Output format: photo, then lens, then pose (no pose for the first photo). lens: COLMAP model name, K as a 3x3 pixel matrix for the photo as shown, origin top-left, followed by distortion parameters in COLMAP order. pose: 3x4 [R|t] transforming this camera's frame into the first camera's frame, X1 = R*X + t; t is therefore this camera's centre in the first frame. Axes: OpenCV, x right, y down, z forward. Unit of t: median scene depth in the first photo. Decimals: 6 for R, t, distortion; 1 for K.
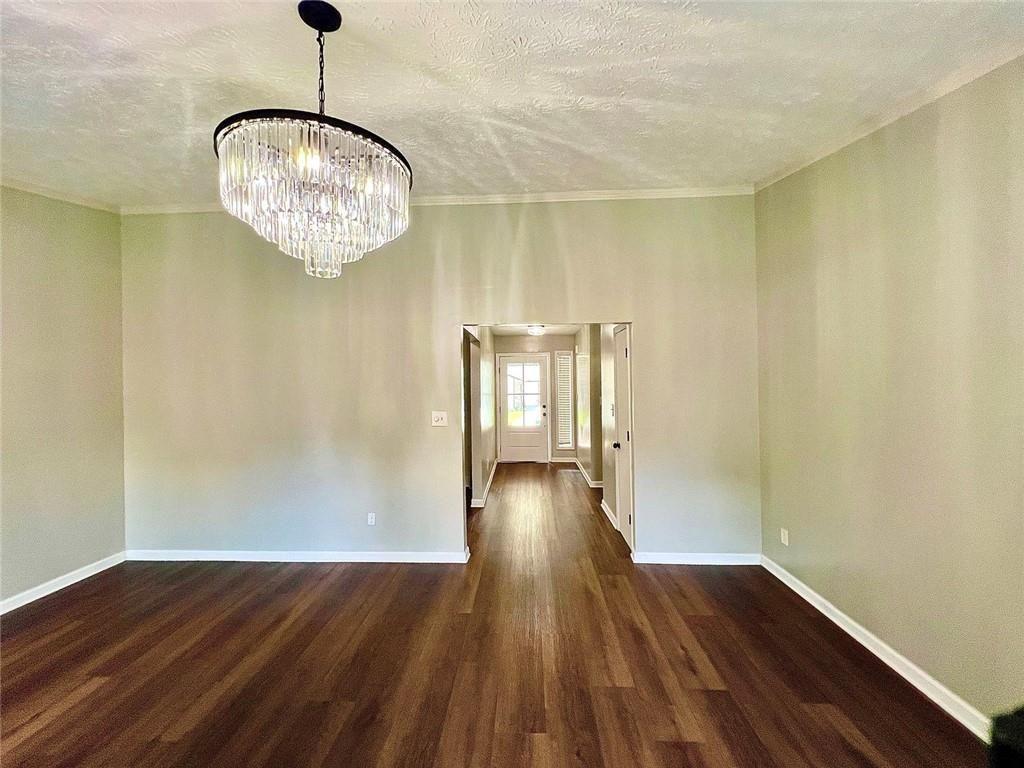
lens RADIAL K [[411.4, 0, 510.2], [0, 411.4, 383.8], [0, 0, 1]] dist [0.000258, 0.000002]
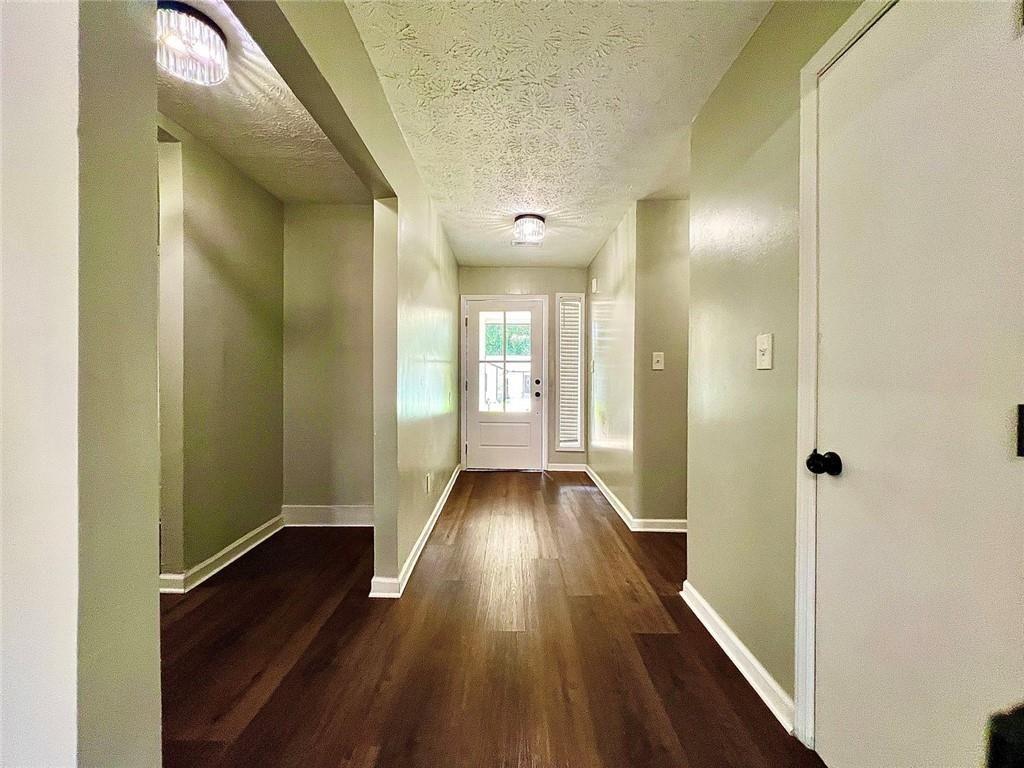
lens RADIAL K [[406.5, 0, 511.3], [0, 406.5, 380.9], [0, 0, 1]] dist [0.002042, 0.000822]
pose [[0.998972, 0.016927, 0.042049, 0.017451], [-0.017245, 0.999825, 0.007207, 0.051017], [-0.041920, -0.007925, 0.999090, 0.392131]]
